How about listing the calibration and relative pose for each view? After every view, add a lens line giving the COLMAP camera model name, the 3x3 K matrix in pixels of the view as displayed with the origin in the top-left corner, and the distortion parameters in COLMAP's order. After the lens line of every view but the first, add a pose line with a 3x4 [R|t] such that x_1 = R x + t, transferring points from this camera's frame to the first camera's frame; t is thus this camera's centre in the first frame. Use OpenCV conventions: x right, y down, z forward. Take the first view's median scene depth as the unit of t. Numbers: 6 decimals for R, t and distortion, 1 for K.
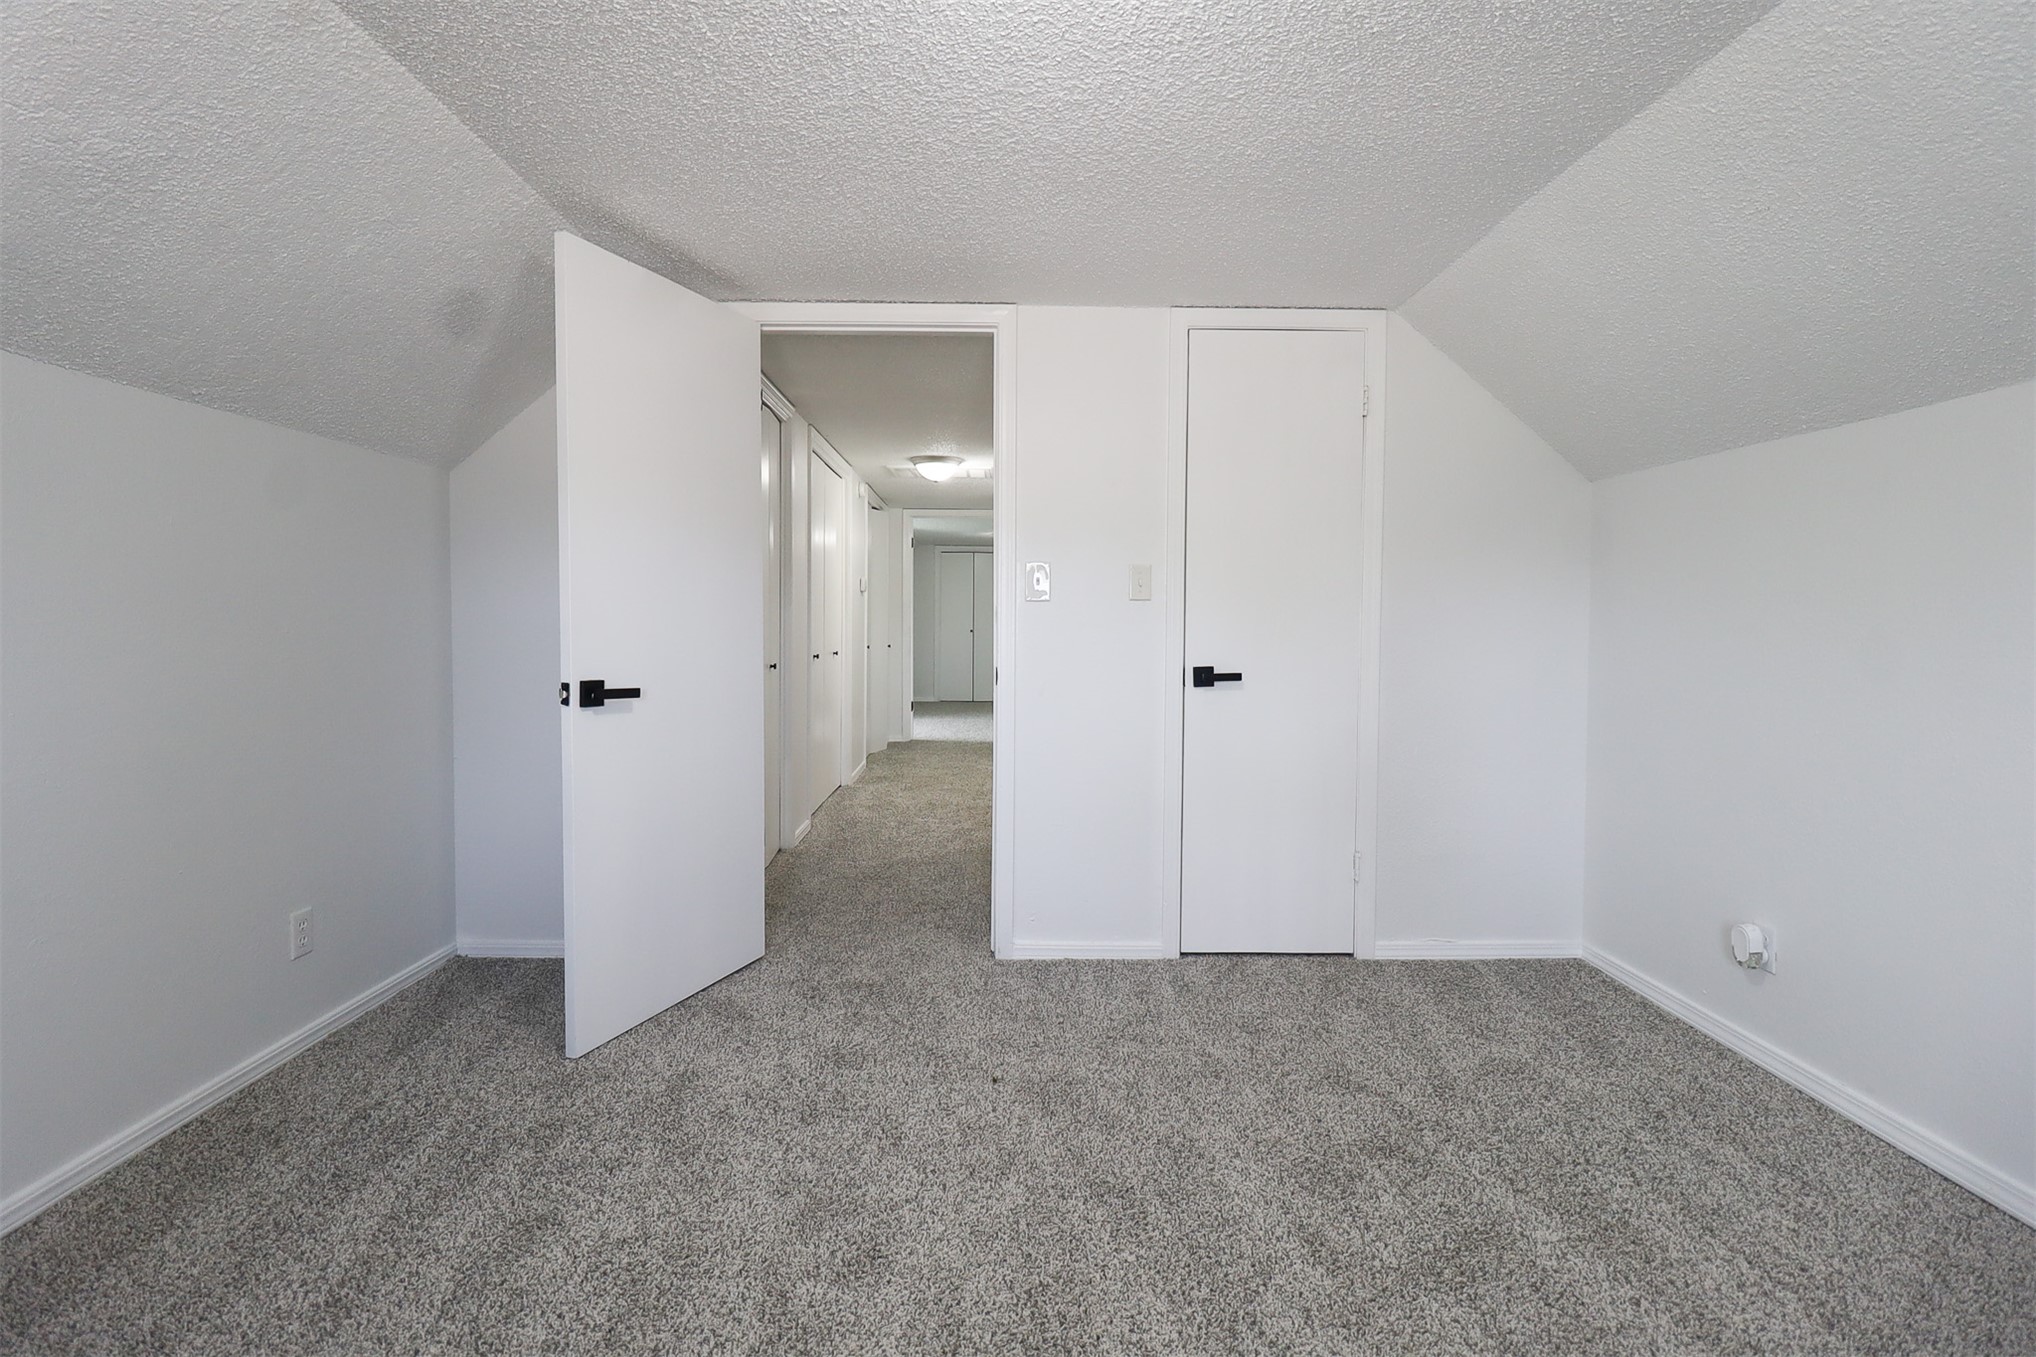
lens RADIAL K [[928.7, 0, 1017.5], [0, 928.7, 656.9], [0, 0, 1]] dist [0.001771, -0.015211]
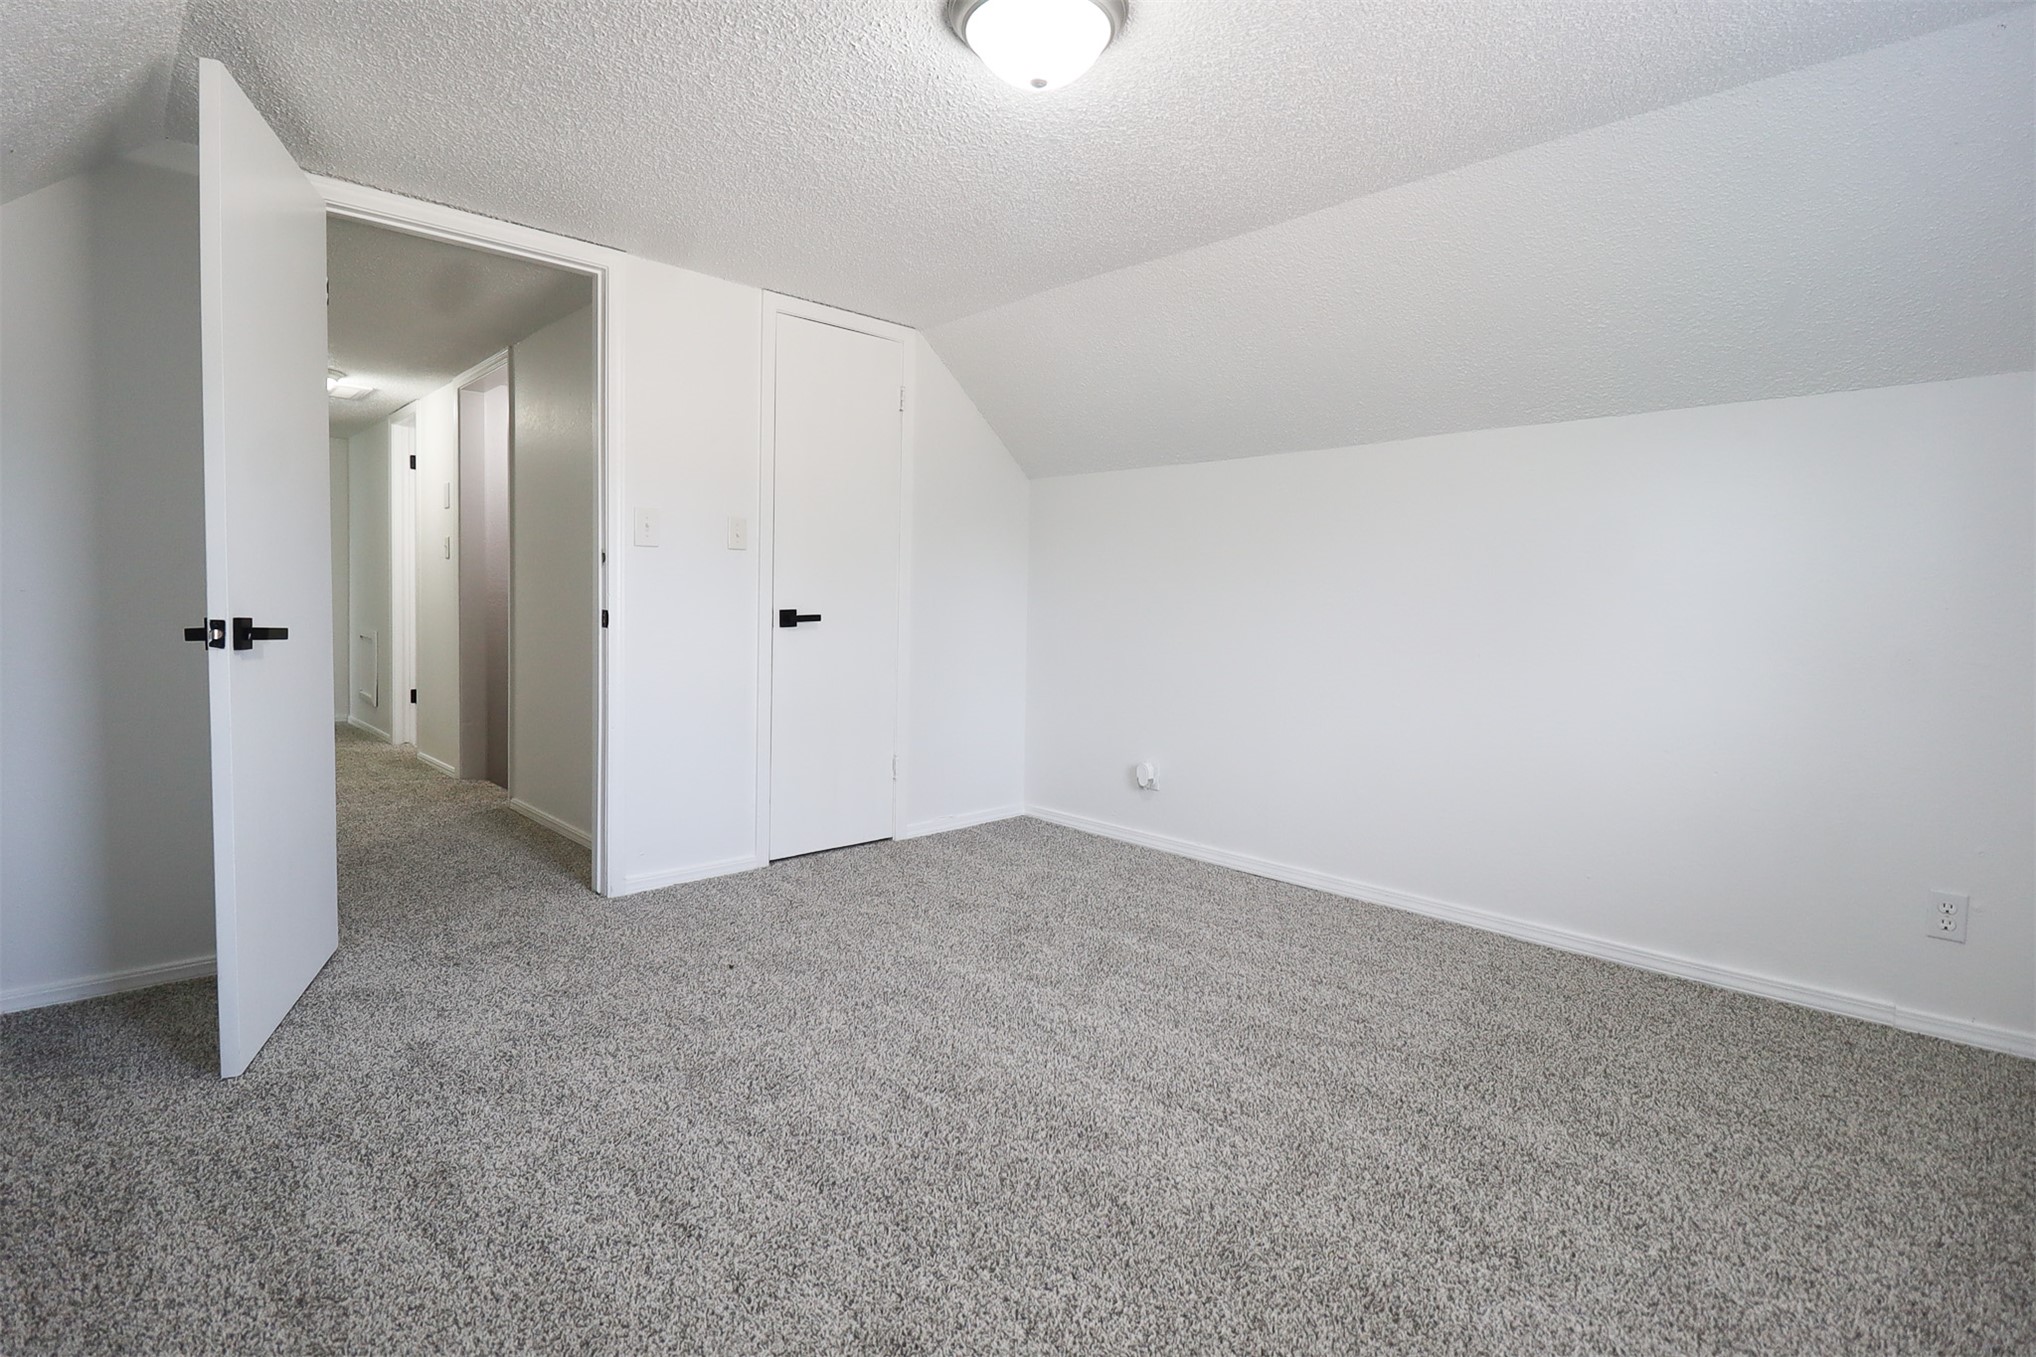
lens RADIAL K [[942.9, 0, 1015.1], [0, 942.9, 649.2], [0, 0, 1]] dist [0.010153, -0.017176]
pose [[0.739093, -0.029960, 0.672937, -0.396366], [0.010702, 0.999407, 0.032741, 0.025511], [-0.673519, -0.016997, 0.738975, -0.059017]]
